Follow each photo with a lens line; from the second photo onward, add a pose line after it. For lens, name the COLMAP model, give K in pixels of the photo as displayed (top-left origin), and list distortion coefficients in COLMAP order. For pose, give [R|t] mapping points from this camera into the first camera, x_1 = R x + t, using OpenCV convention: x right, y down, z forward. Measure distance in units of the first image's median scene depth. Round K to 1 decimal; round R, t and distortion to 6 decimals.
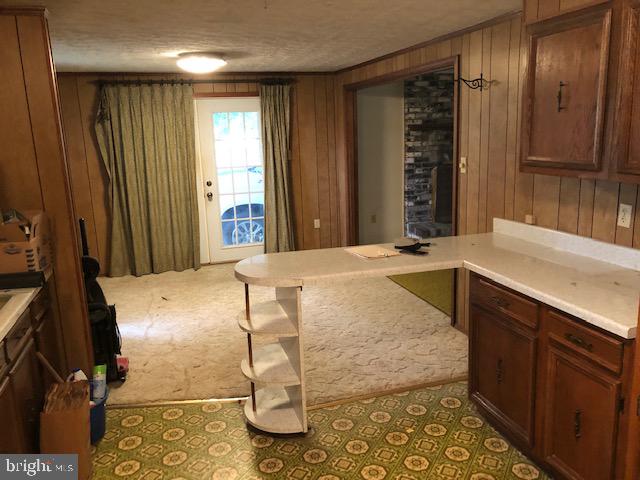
lens RADIAL K [[524.8, 0, 320.0], [0, 524.8, 240.0], [0, 0, 1]] dist [0.004319, 0.002099]
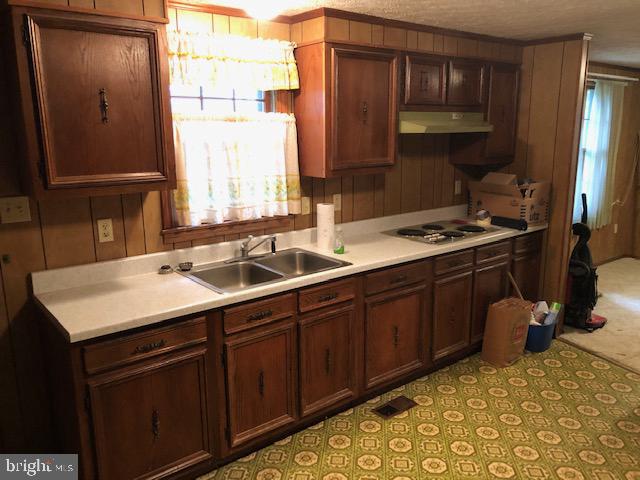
lens RADIAL K [[530.5, 0, 330.6], [0, 530.5, 235.1], [0, 0, 1]] dist [0.031510, -0.012347]
pose [[0.395030, 0.223358, -0.891102, 0.533272], [-0.207434, 0.966629, 0.150332, -0.011905], [0.894943, 0.125459, 0.428179, -0.116397]]
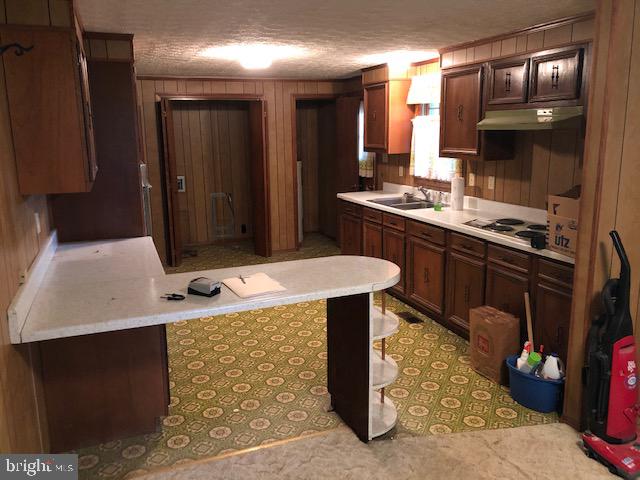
lens RADIAL K [[530.5, 0, 330.6], [0, 530.5, 235.1], [0, 0, 1]] dist [0.031510, -0.012347]
pose [[-0.993402, 0.070722, -0.090286, 0.048299], [0.028446, 0.914578, 0.403408, -0.407238], [0.111103, 0.398178, -0.910555, 1.840894]]
